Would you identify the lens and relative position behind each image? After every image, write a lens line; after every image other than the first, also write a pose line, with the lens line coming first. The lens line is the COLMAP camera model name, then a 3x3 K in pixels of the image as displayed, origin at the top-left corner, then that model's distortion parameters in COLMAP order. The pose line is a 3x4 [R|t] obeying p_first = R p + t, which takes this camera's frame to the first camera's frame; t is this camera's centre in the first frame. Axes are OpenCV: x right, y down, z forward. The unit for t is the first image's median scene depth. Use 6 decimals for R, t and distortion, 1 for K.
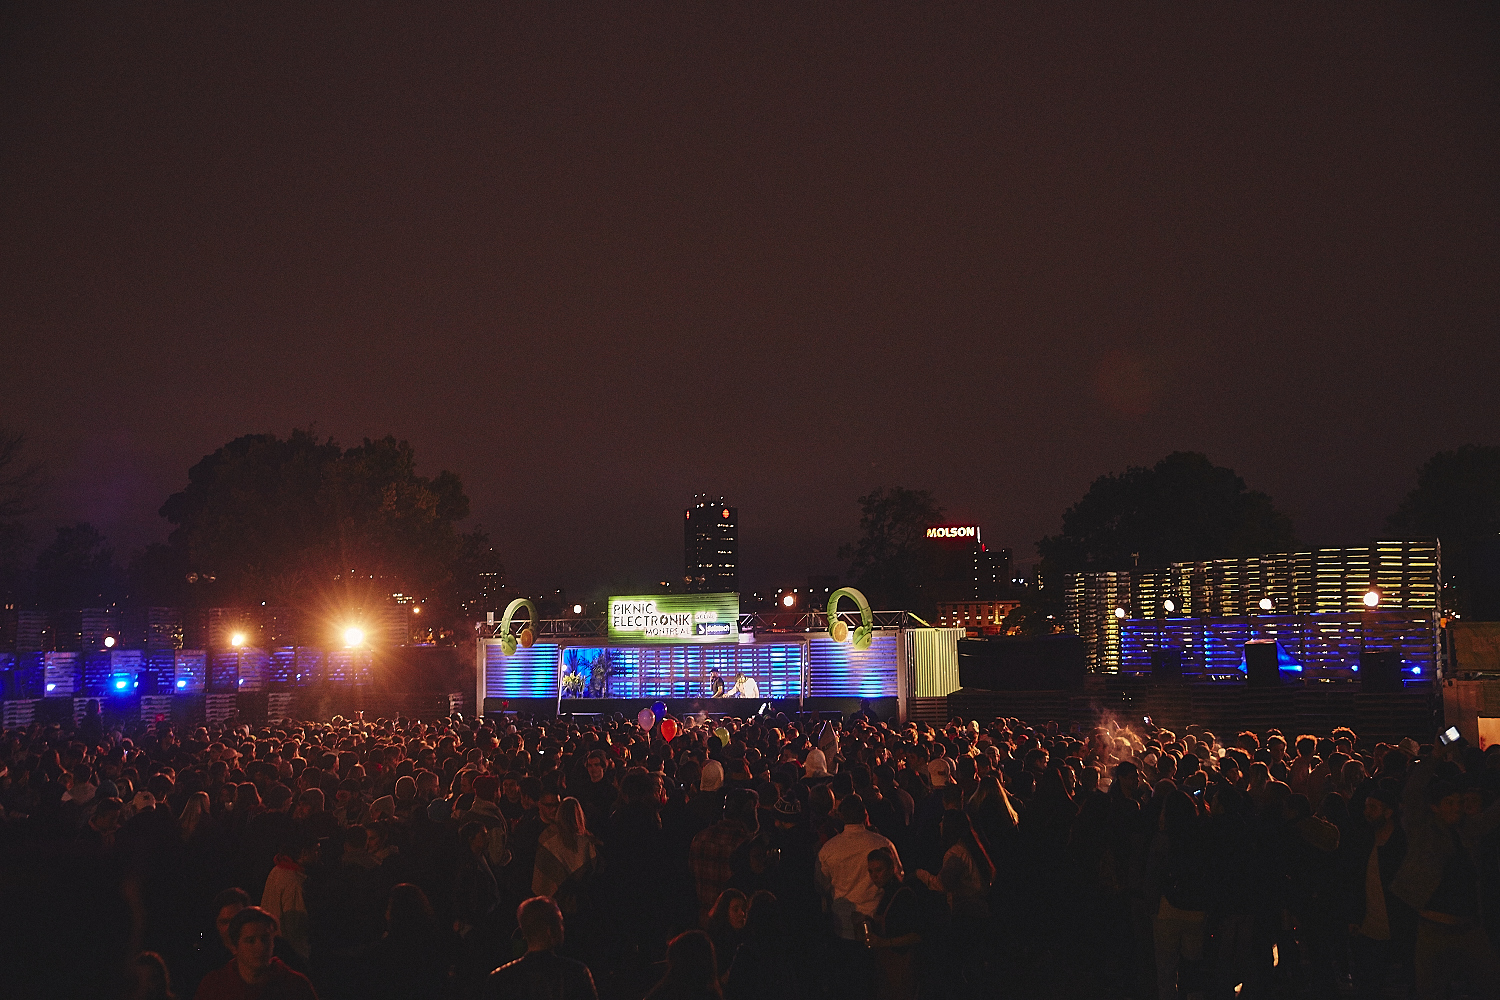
lens RADIAL K [[1547.0, 0, 749.8], [0, 1547.0, 513.9], [0, 0, 1]] dist [0.000288, 0.000000]
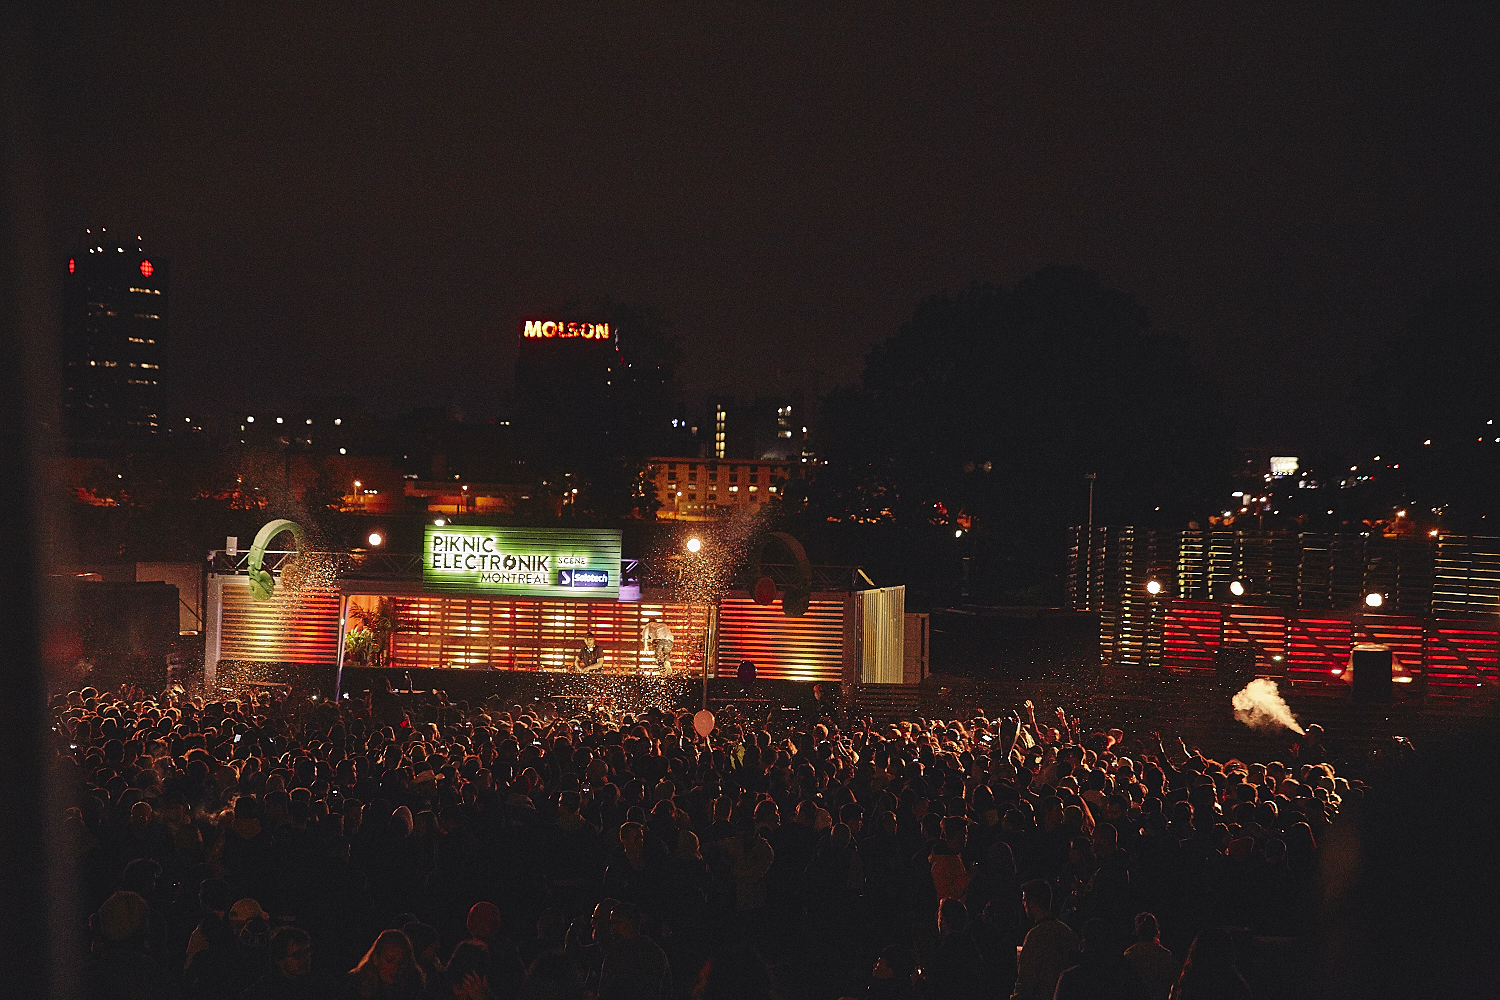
lens RADIAL K [[2809.4, 0, 742.2], [0, 2809.4, 496.7], [0, 0, 1]] dist [0.256193, 0.000000]
pose [[0.979103, 0.043269, 0.198707, -0.200497], [-0.058055, 0.995913, 0.069193, -0.054863], [-0.194901, -0.079283, 0.977613, -0.272867]]
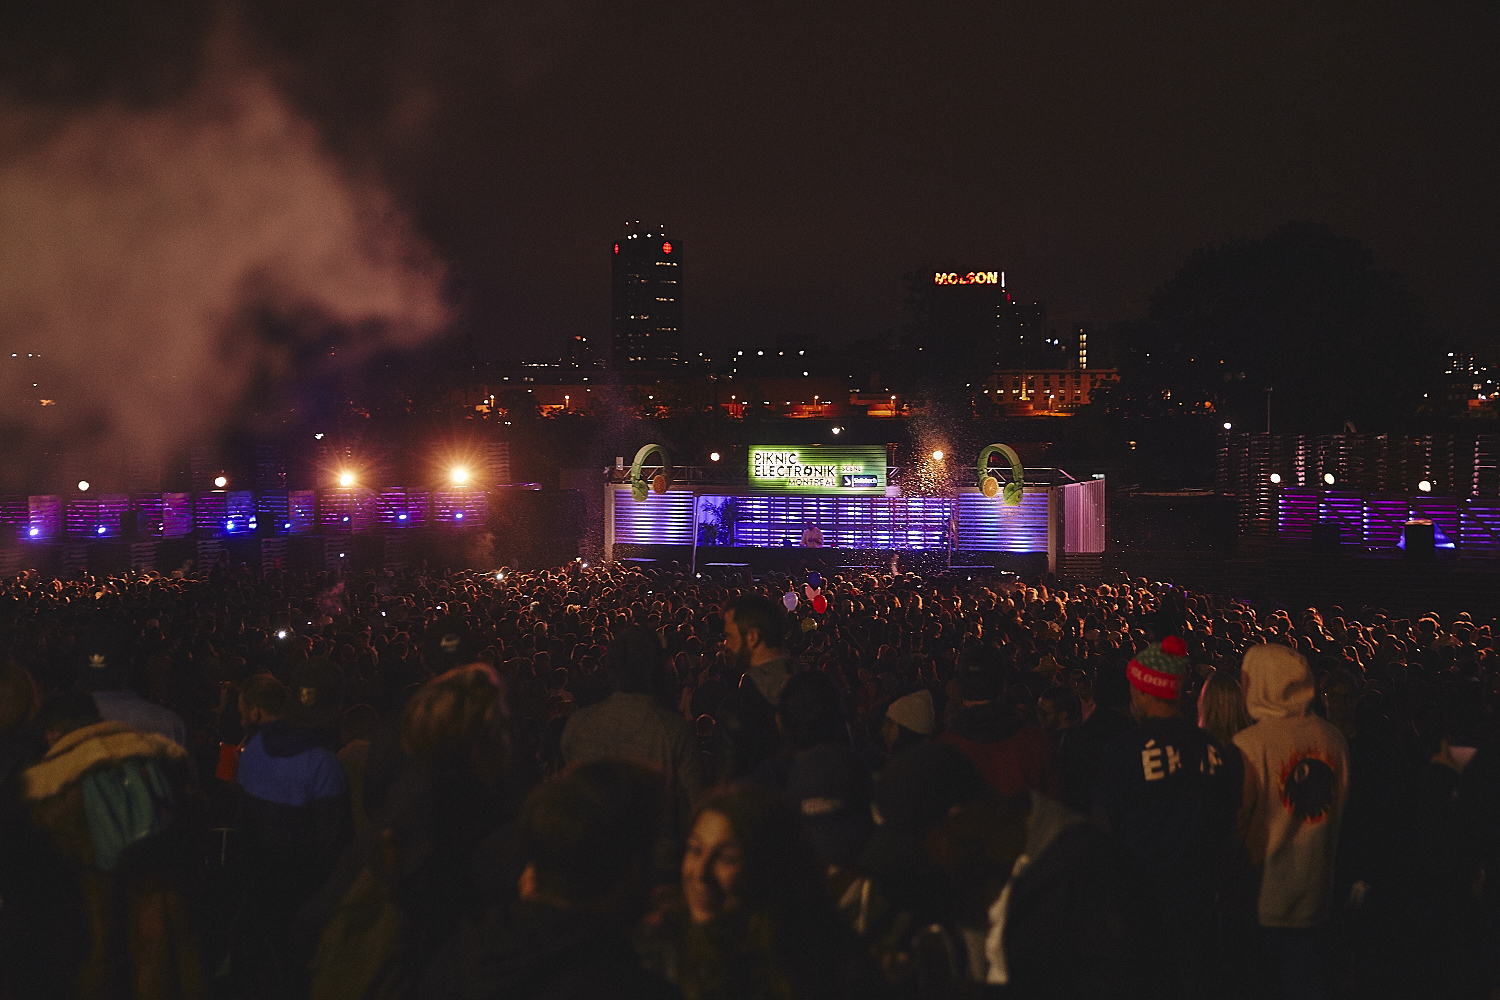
lens RADIAL K [[2057.5, 0, 754.9], [0, 2057.5, 505.4], [0, 0, 1]] dist [0.096197, 0.000000]
pose [[0.999431, 0.010333, 0.032097, -0.126142], [-0.014279, 0.992019, 0.125274, -0.071319], [-0.030546, -0.125661, 0.991603, -0.299608]]
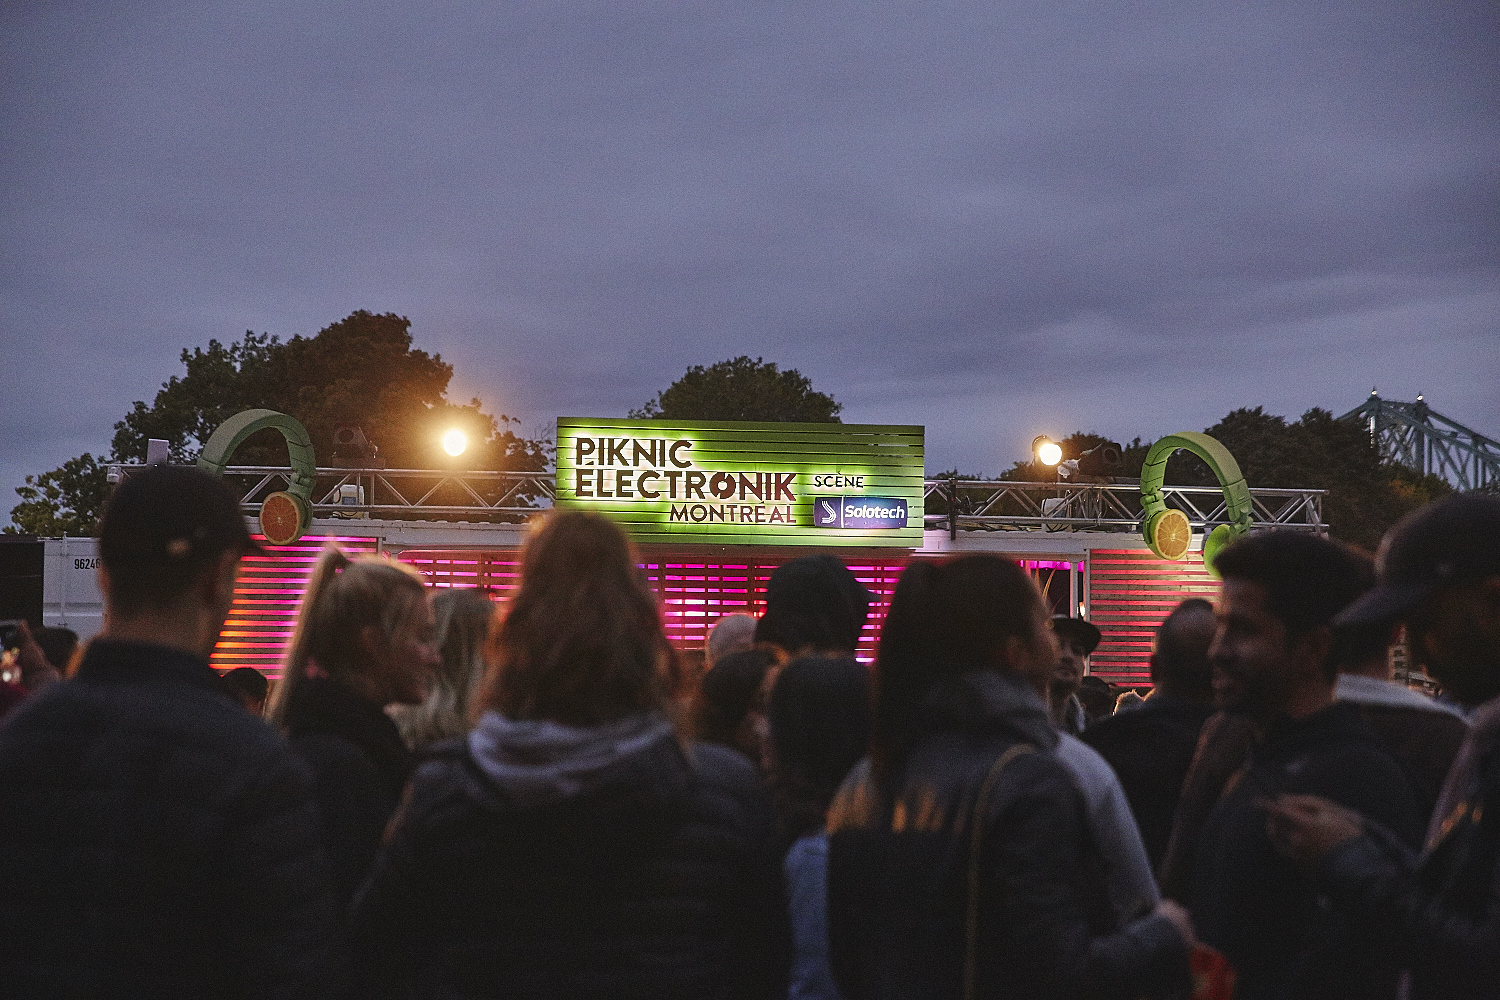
lens RADIAL K [[2809.4, 0, 714.4], [0, 2809.4, 539.1], [0, 0, 1]] dist [0.256193, 0.000000]
pose [[0.834794, 0.056982, 0.547605, -0.425476], [-0.069708, 0.997564, 0.002463, 0.077231], [-0.546131, -0.040229, 0.836733, 0.390591]]
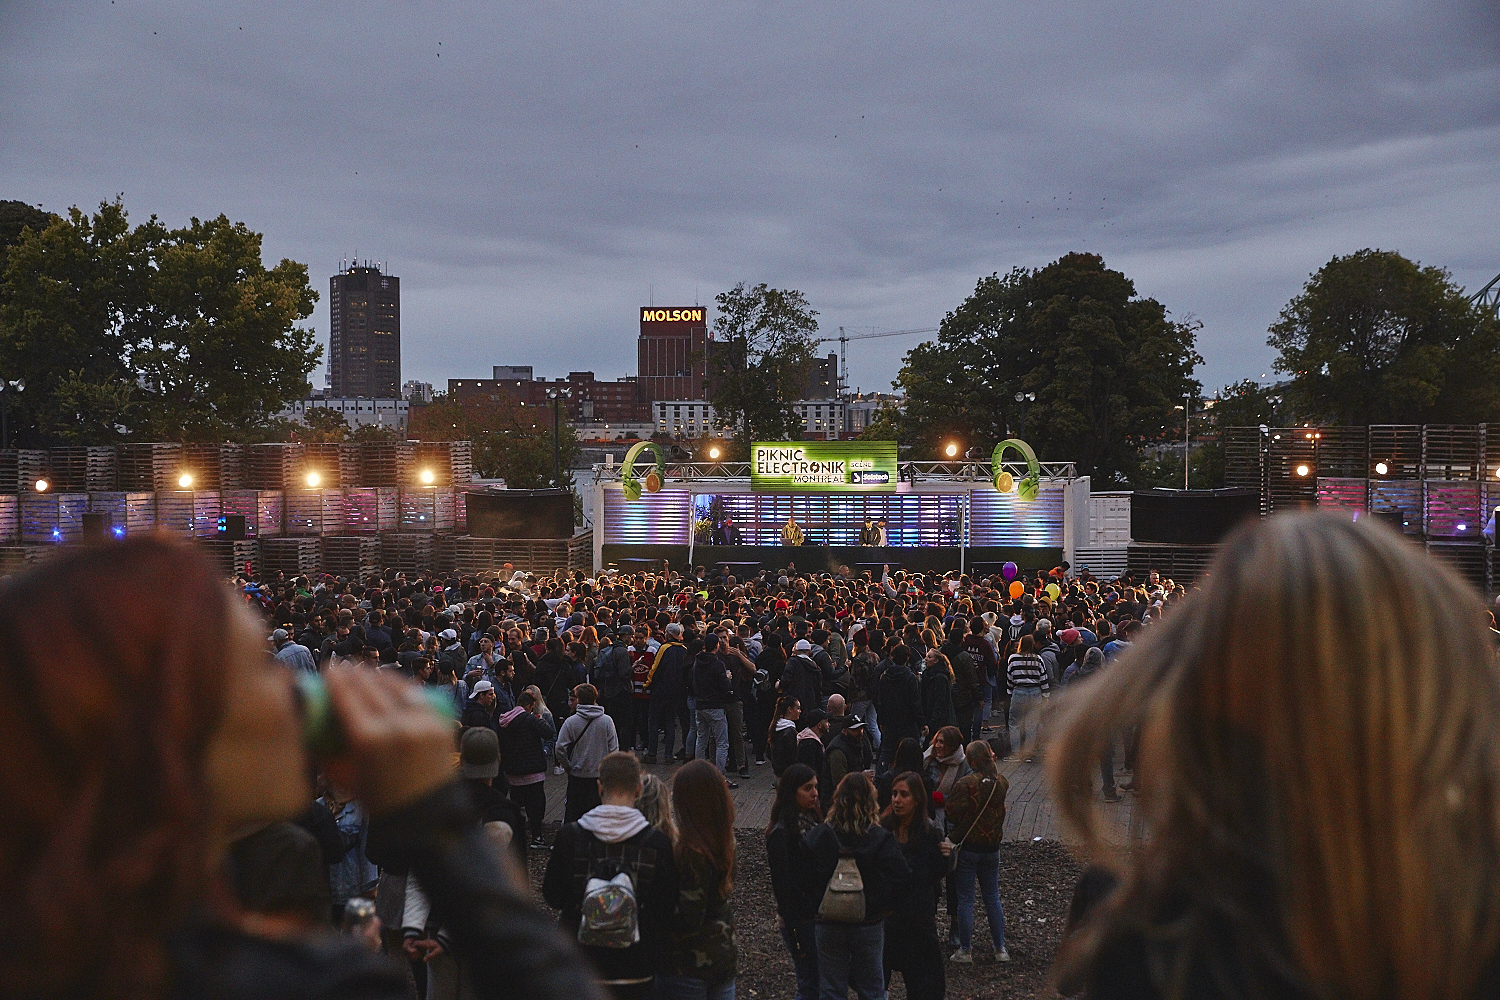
lens RADIAL K [[1930.0, 0, 749.2], [0, 1930.0, 490.7], [0, 0, 1]] dist [0.088404, 0.000000]
pose [[0.983777, 0.007970, 0.179218, -0.301572], [-0.026645, 0.994423, 0.102039, -0.038426], [-0.177405, -0.105159, 0.978503, -0.180810]]
